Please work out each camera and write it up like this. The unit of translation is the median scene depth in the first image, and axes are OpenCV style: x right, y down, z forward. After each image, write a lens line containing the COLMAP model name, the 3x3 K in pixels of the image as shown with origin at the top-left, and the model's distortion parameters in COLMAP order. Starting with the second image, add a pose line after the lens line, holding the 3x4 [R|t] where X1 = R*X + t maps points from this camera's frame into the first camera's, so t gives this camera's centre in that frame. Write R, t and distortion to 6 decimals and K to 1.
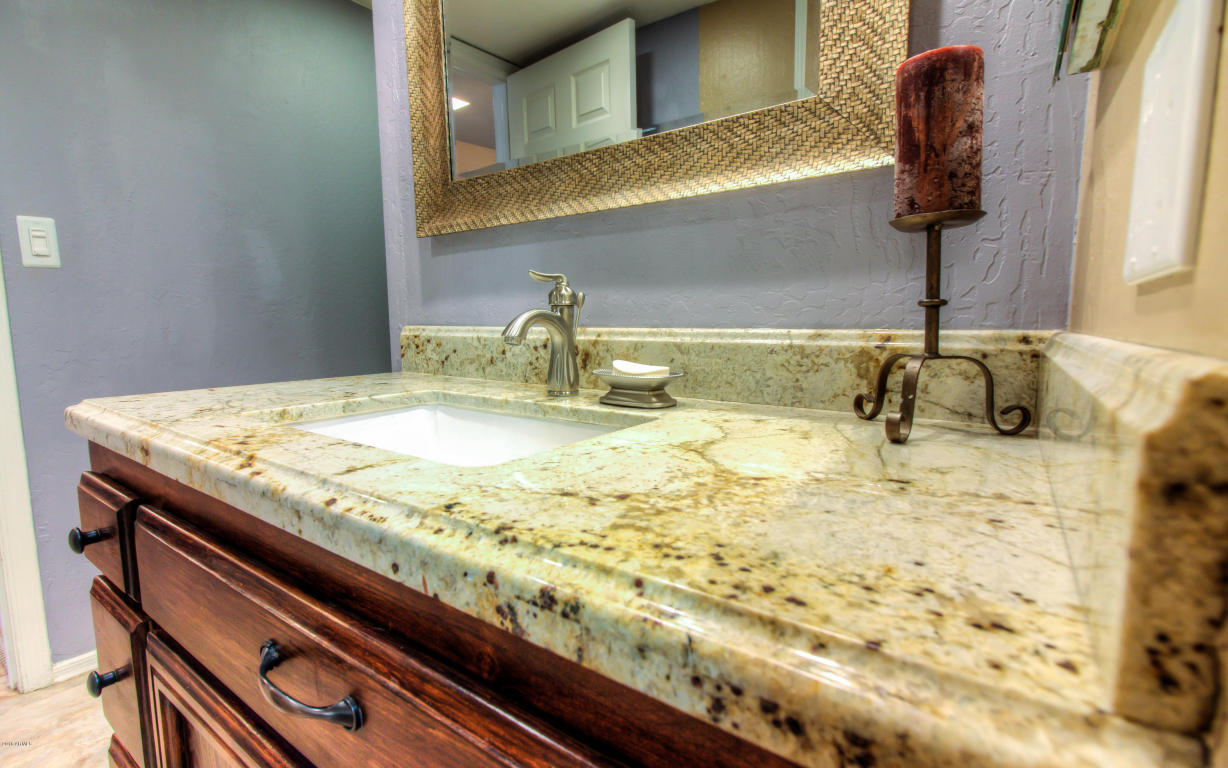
lens RADIAL K [[558.4, 0, 607.0], [0, 558.4, 383.4], [0, 0, 1]] dist [0.020807, -0.015300]
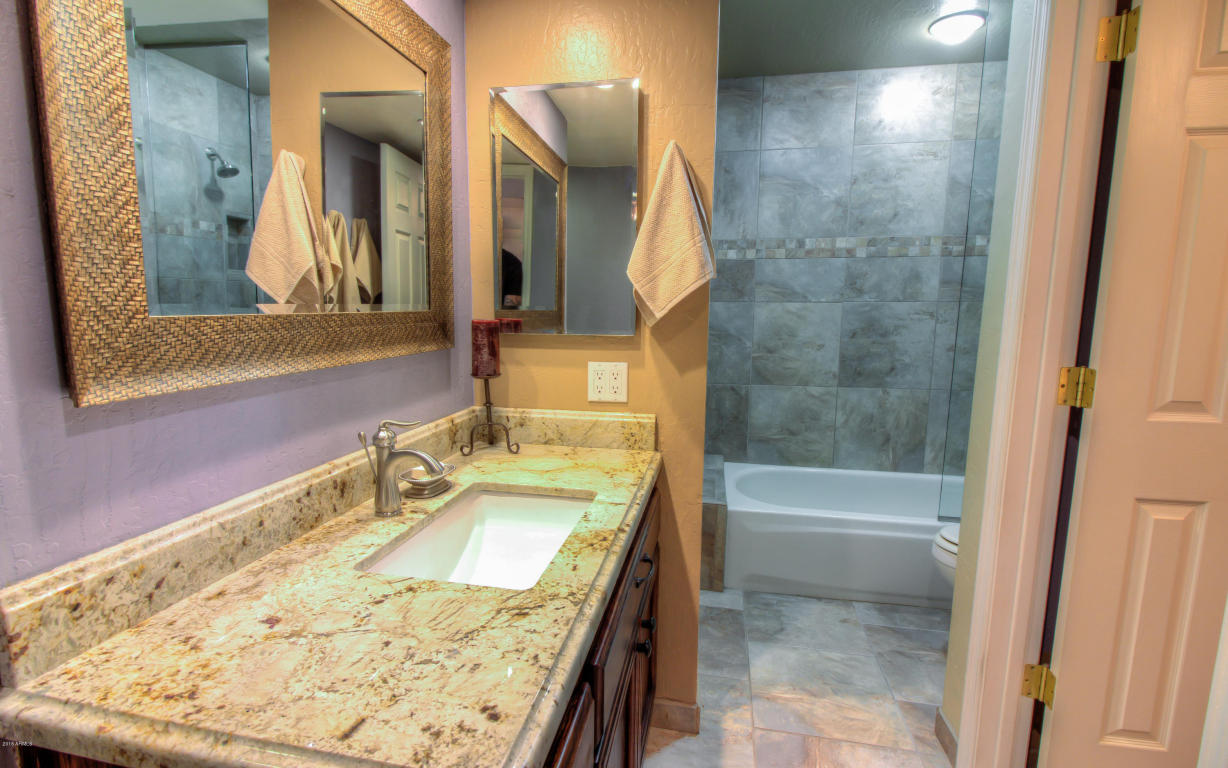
lens RADIAL K [[558.4, 0, 607.0], [0, 558.4, 383.4], [0, 0, 1]] dist [0.020807, -0.015300]
pose [[-0.410132, -0.125437, 0.903359, -1.194066], [0.094231, 0.979368, 0.178773, -0.383311], [-0.907145, 0.158445, -0.389850, 0.863245]]
